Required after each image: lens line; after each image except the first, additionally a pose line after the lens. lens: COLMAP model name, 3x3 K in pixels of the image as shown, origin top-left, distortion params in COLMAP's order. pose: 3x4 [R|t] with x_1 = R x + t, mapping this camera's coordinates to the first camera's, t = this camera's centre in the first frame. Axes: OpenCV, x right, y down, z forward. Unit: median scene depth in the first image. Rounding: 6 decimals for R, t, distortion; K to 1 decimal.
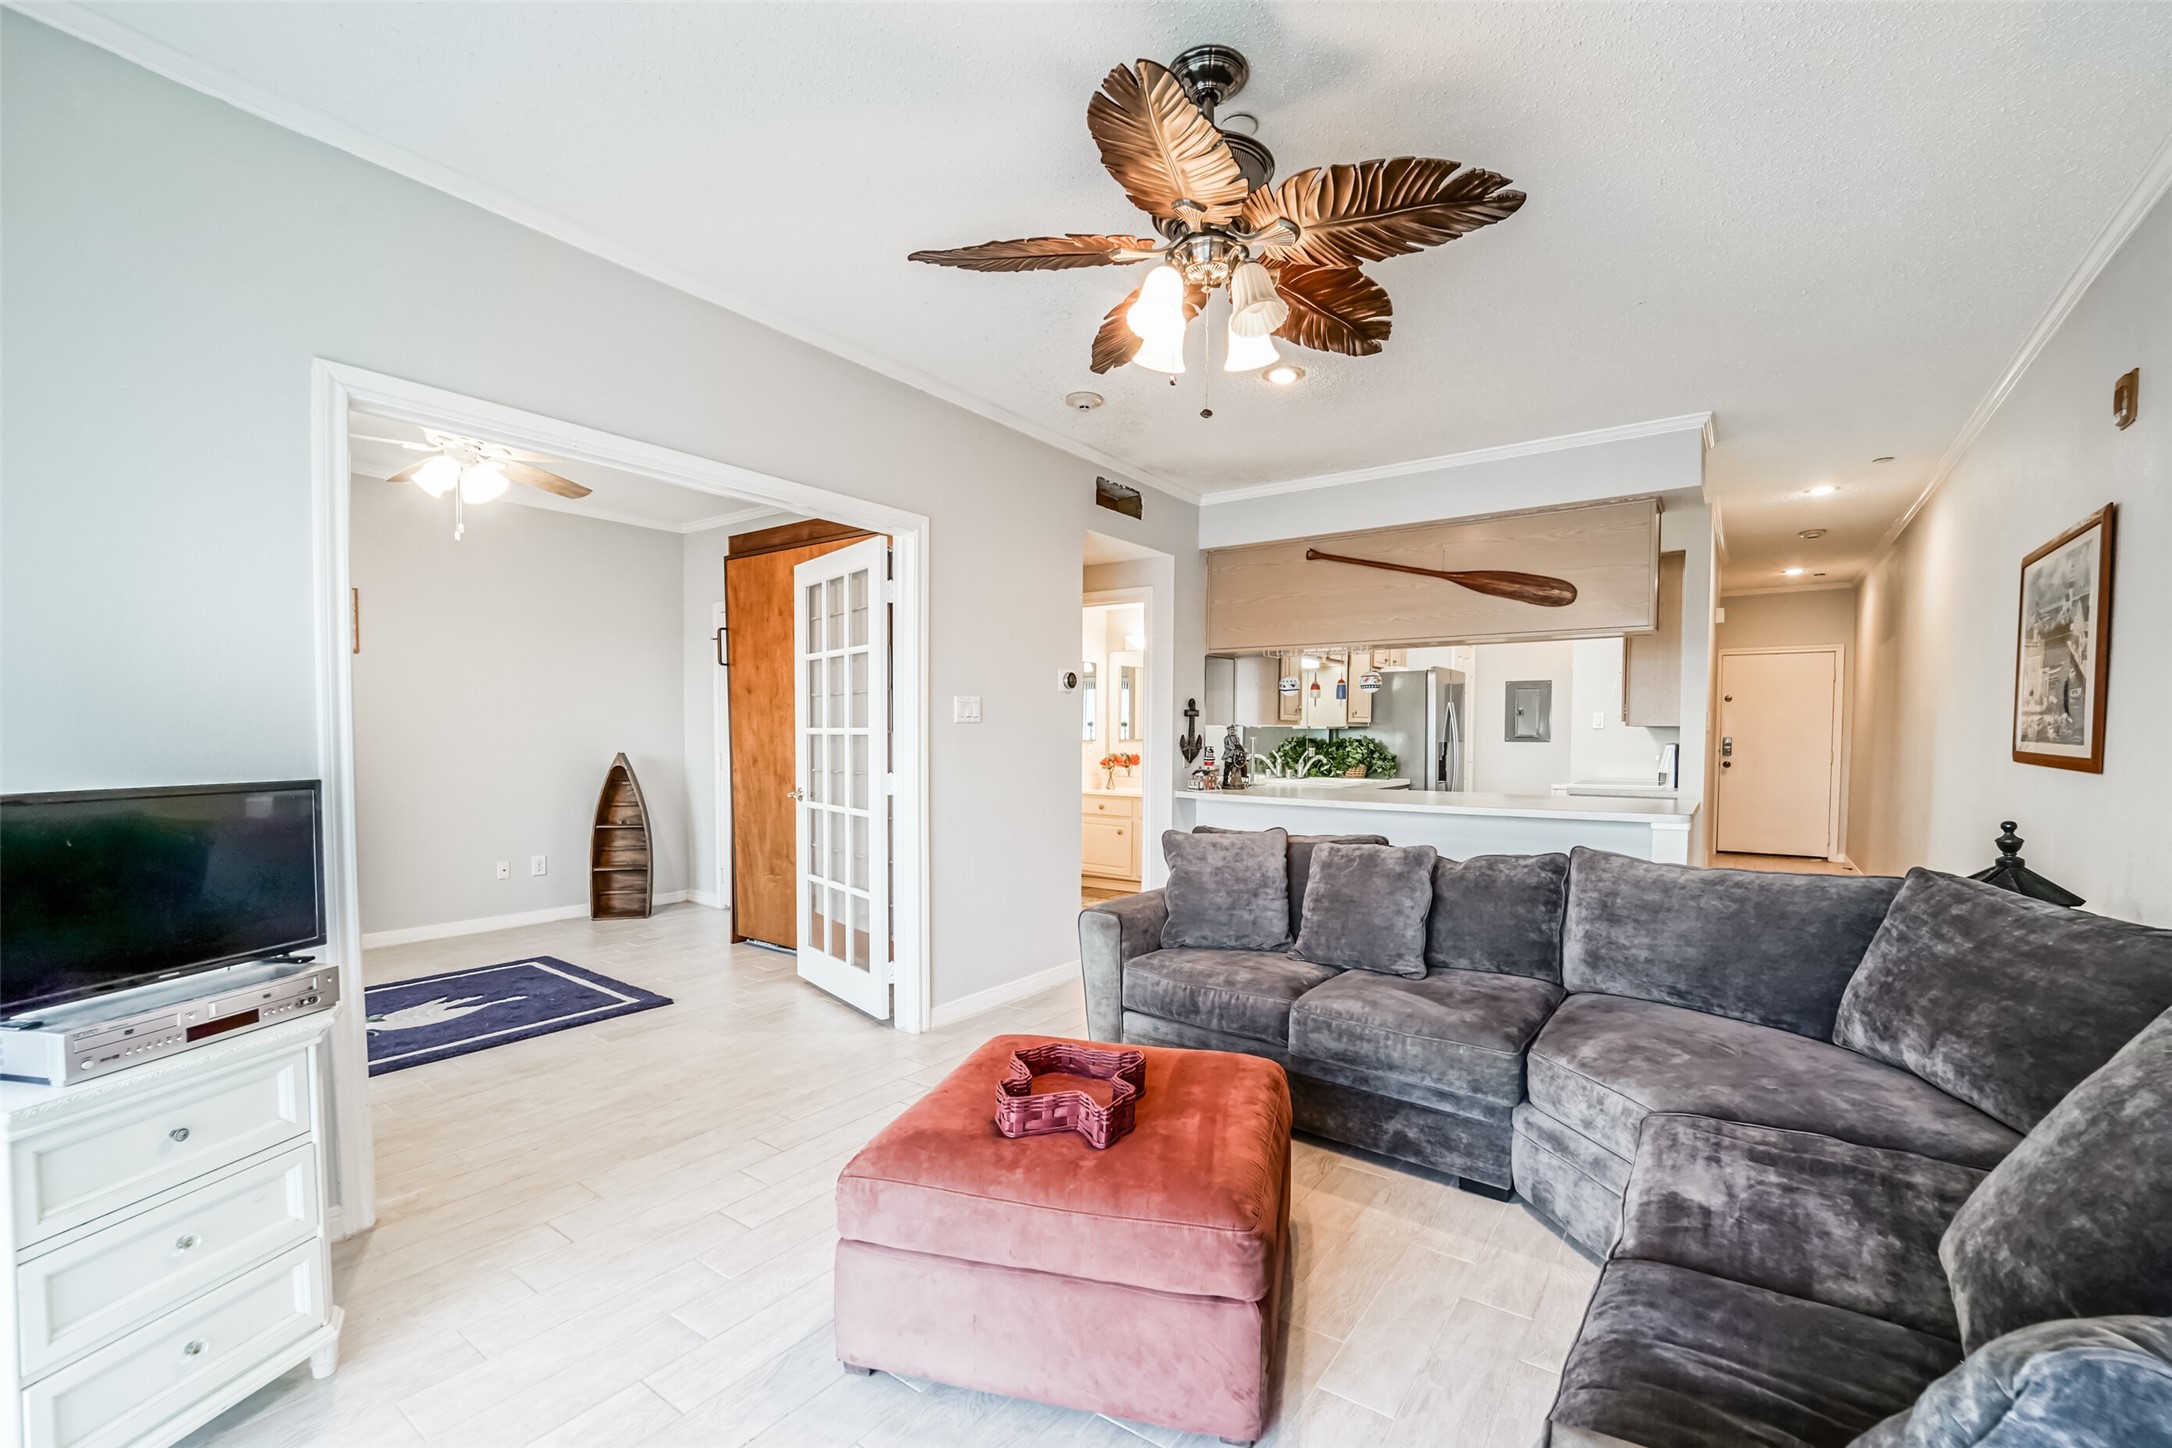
lens RADIAL K [[909.9, 0, 1099.6], [0, 909.9, 767.6], [0, 0, 1]] dist [-0.015938, -0.000118]
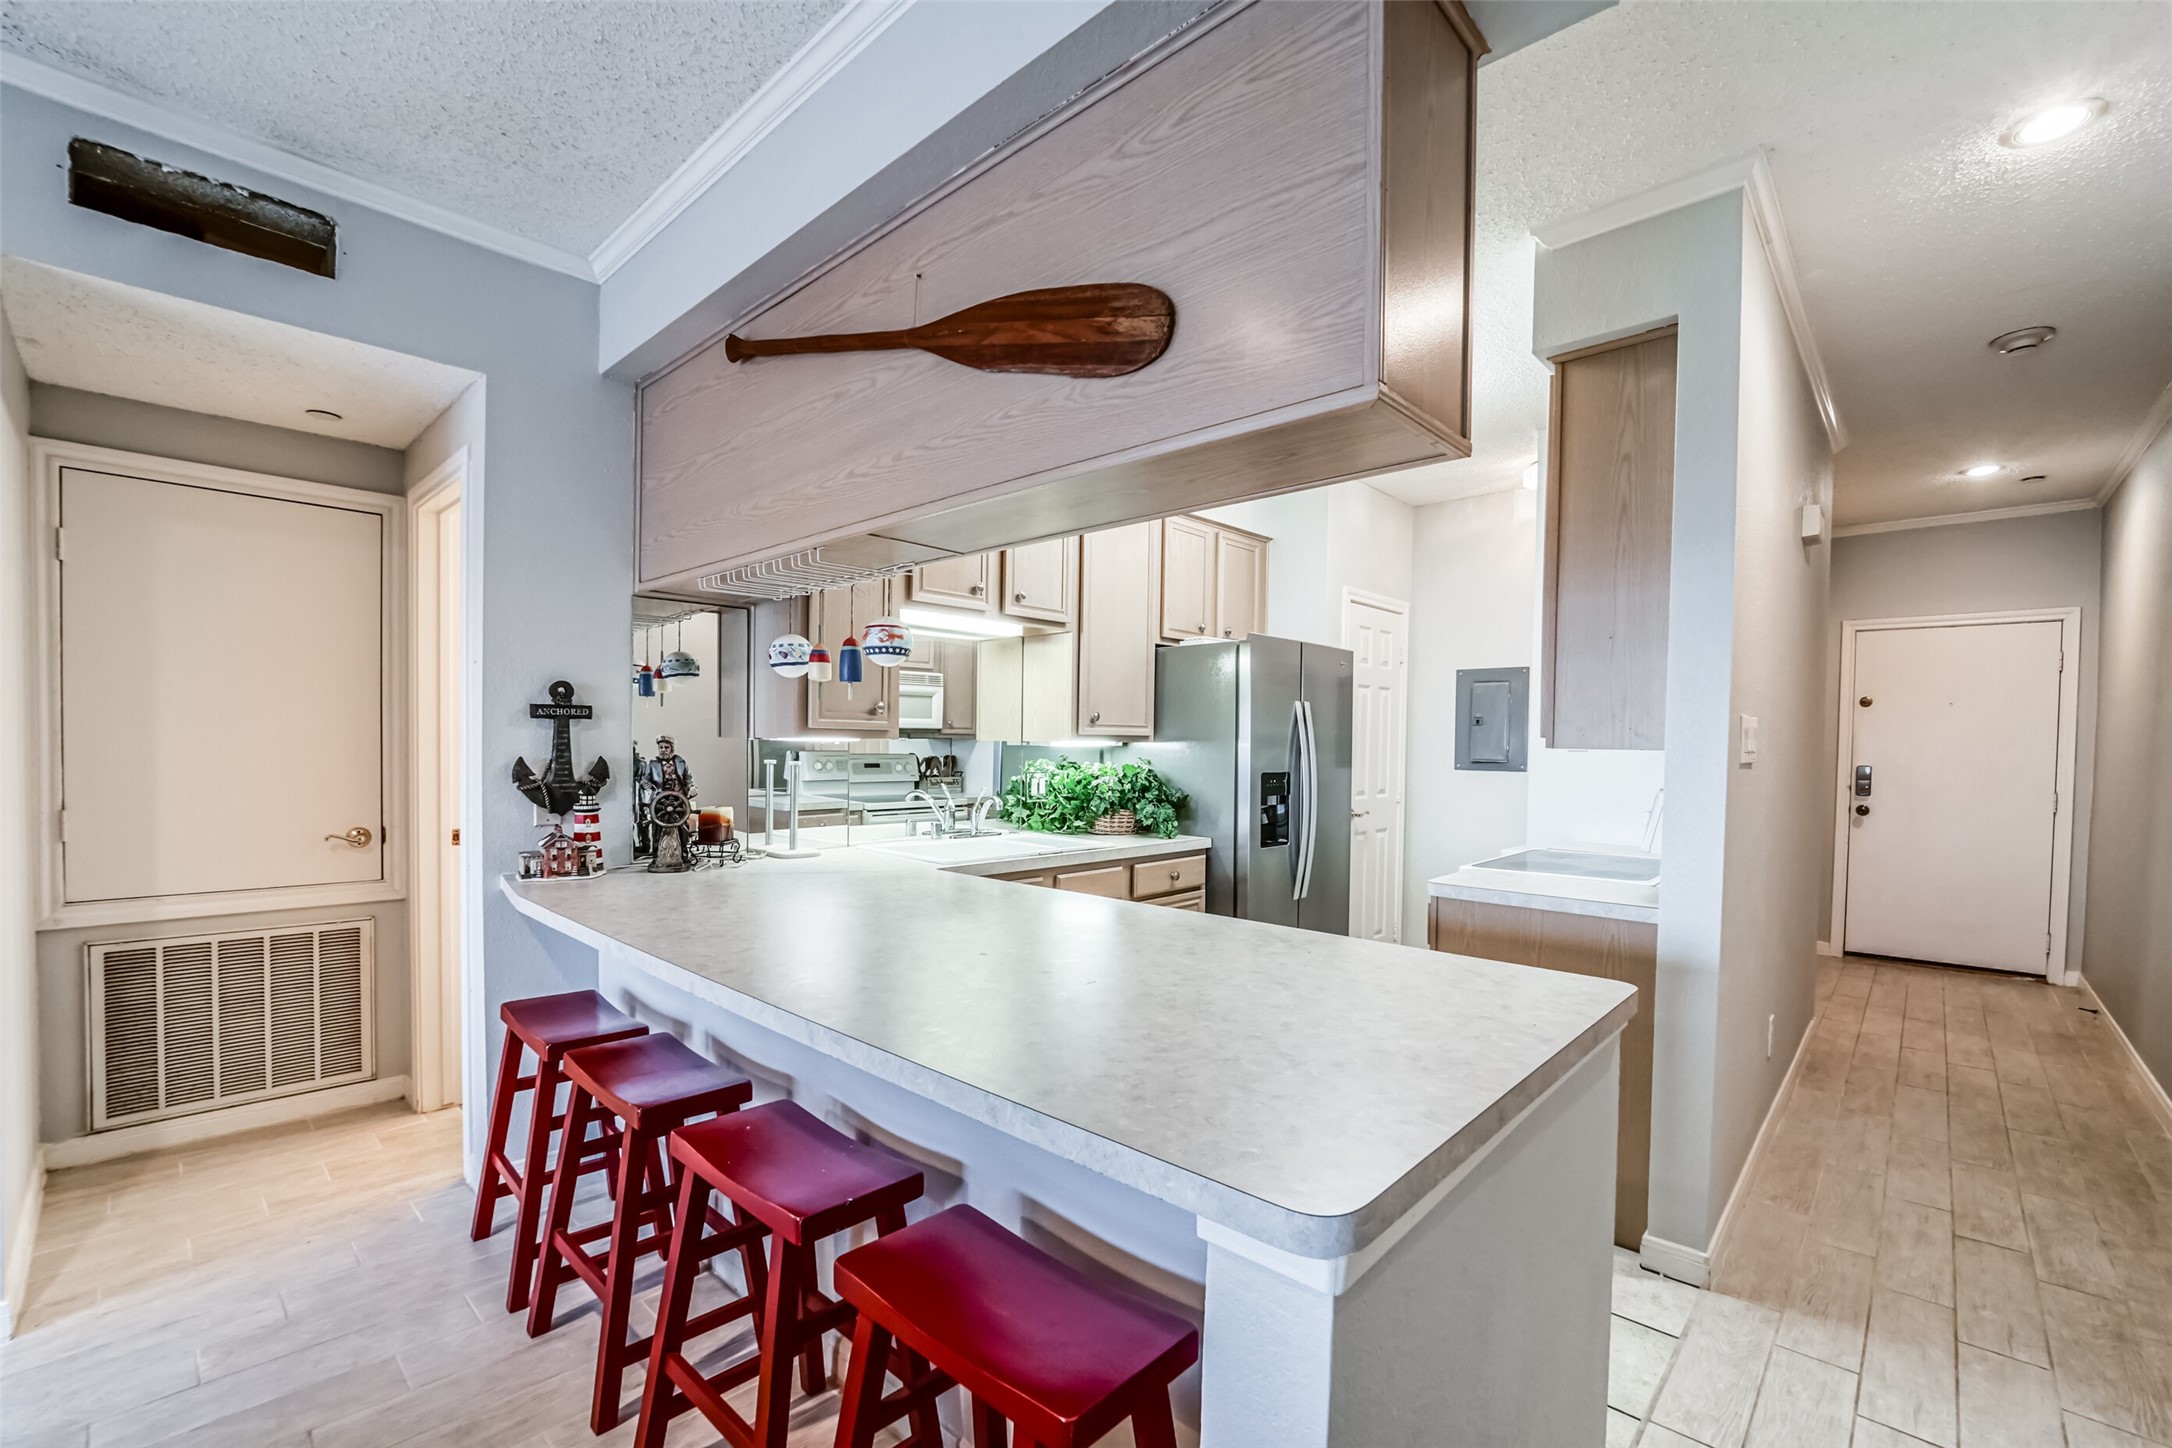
lens RADIAL K [[909.9, 0, 1099.6], [0, 909.9, 767.6], [0, 0, 1]] dist [-0.015938, -0.000118]
pose [[0.992022, 0.013934, -0.125290, 0.463428], [-0.015557, 0.999807, -0.011983, -0.030897], [0.125099, 0.013837, 0.992048, 0.593819]]
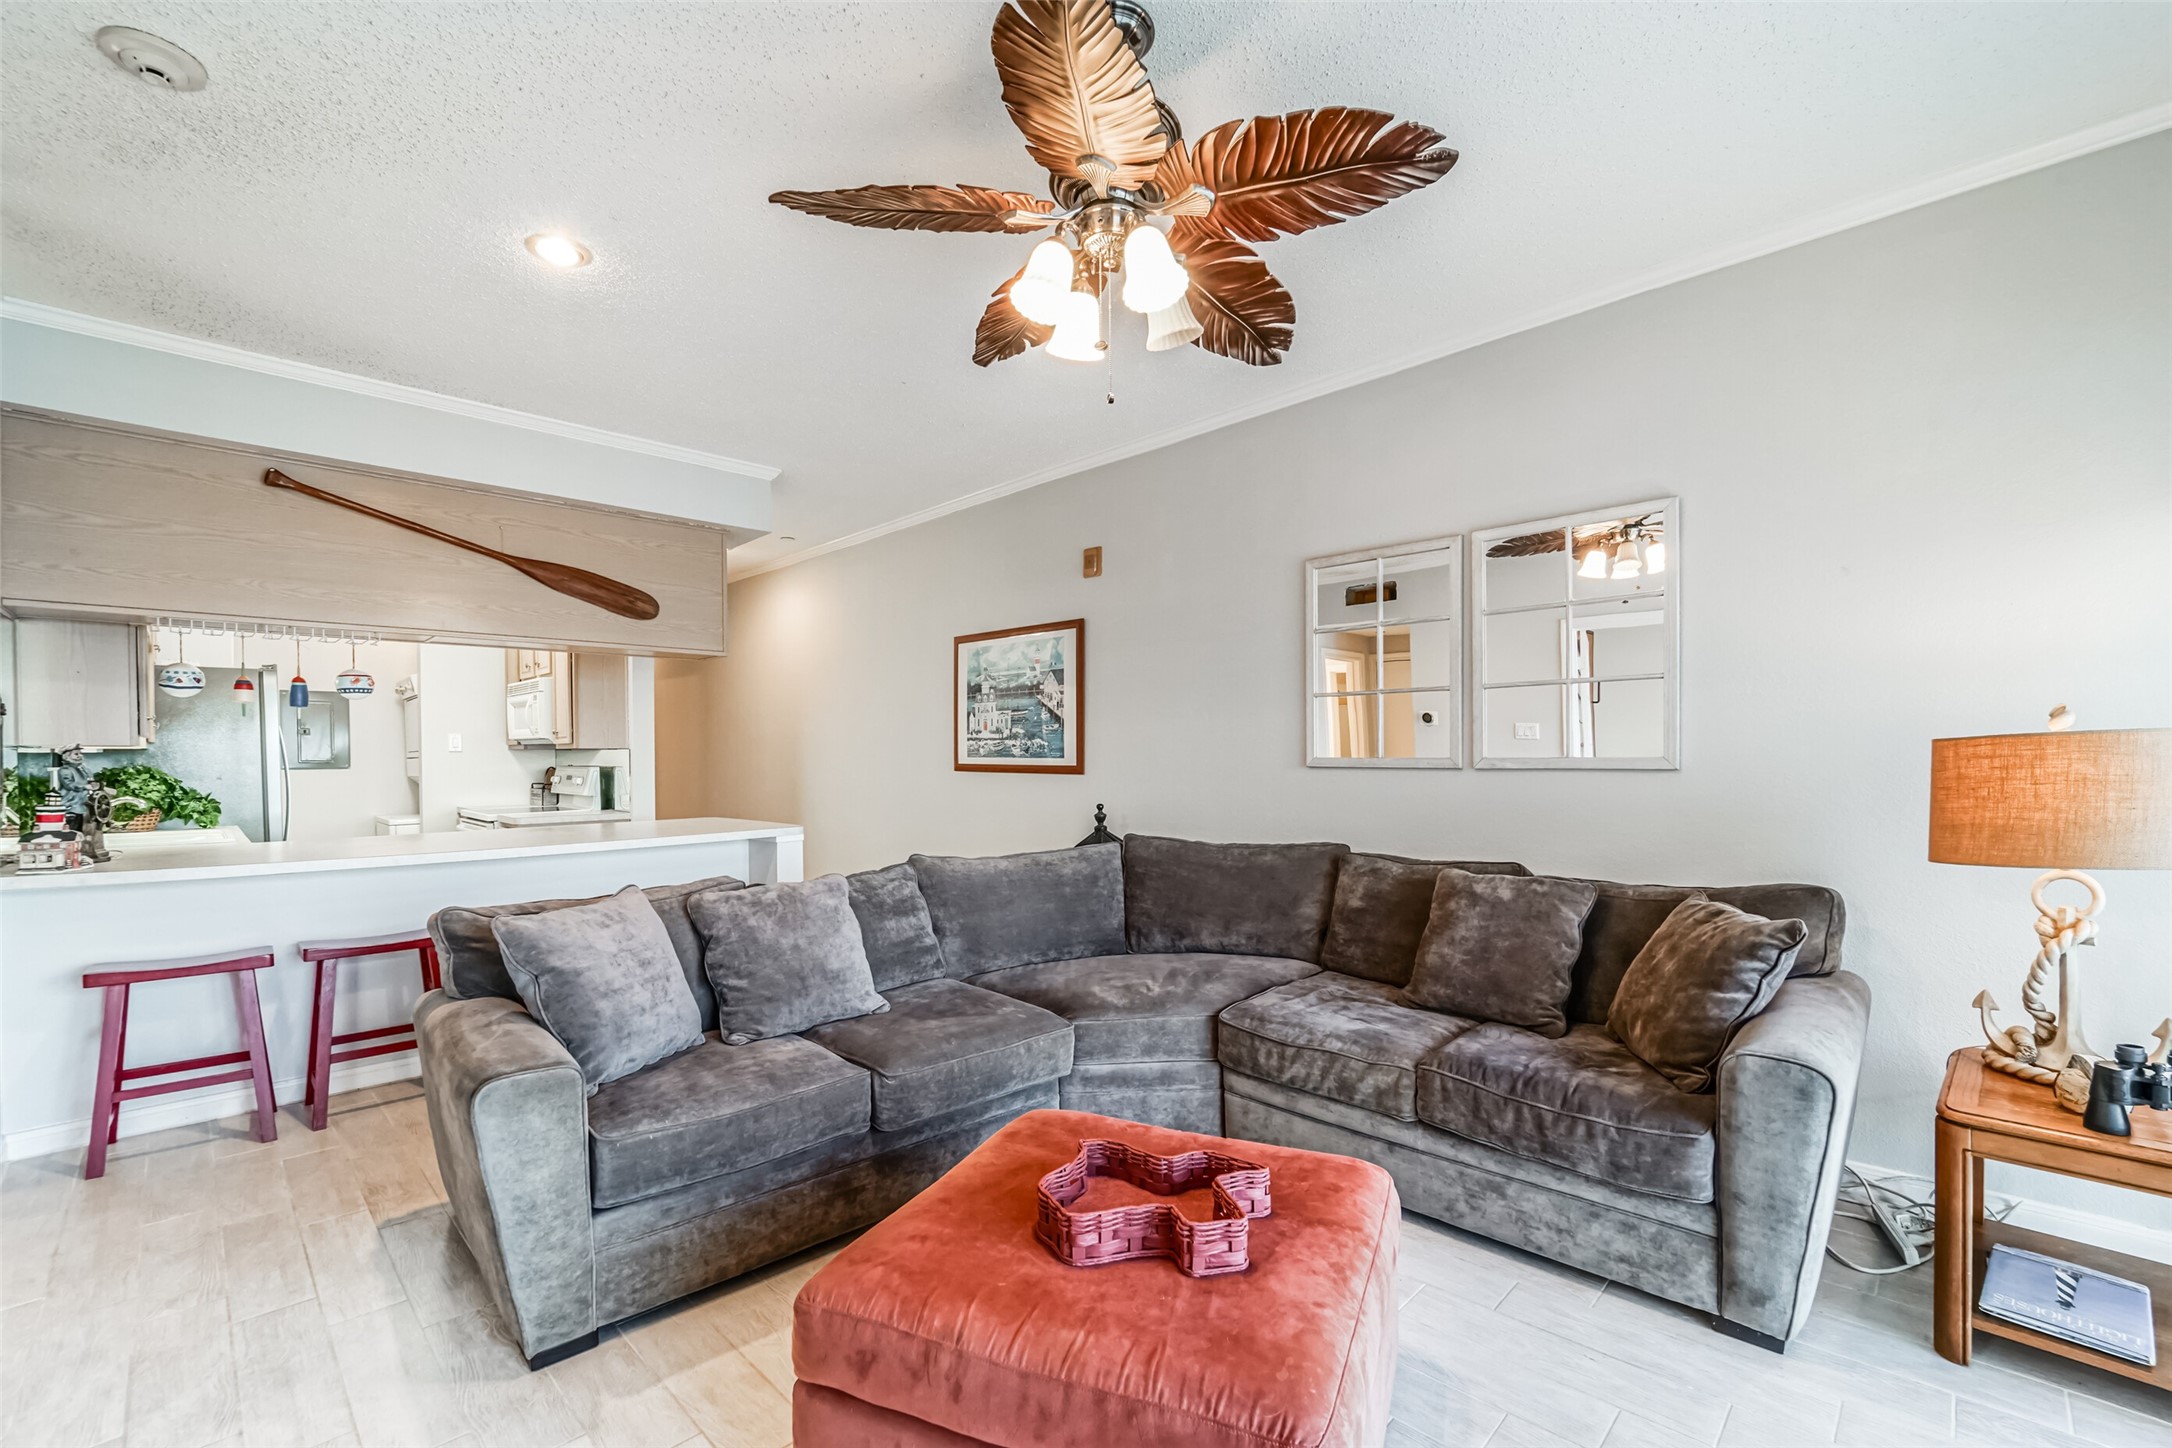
lens RADIAL K [[909.9, 0, 1099.6], [0, 909.9, 767.6], [0, 0, 1]] dist [-0.015938, -0.000118]
pose [[0.158665, -0.017524, 0.987177, -0.297772], [0.046143, 0.998882, 0.010315, -0.011110], [-0.986254, 0.043915, 0.159296, 0.336658]]
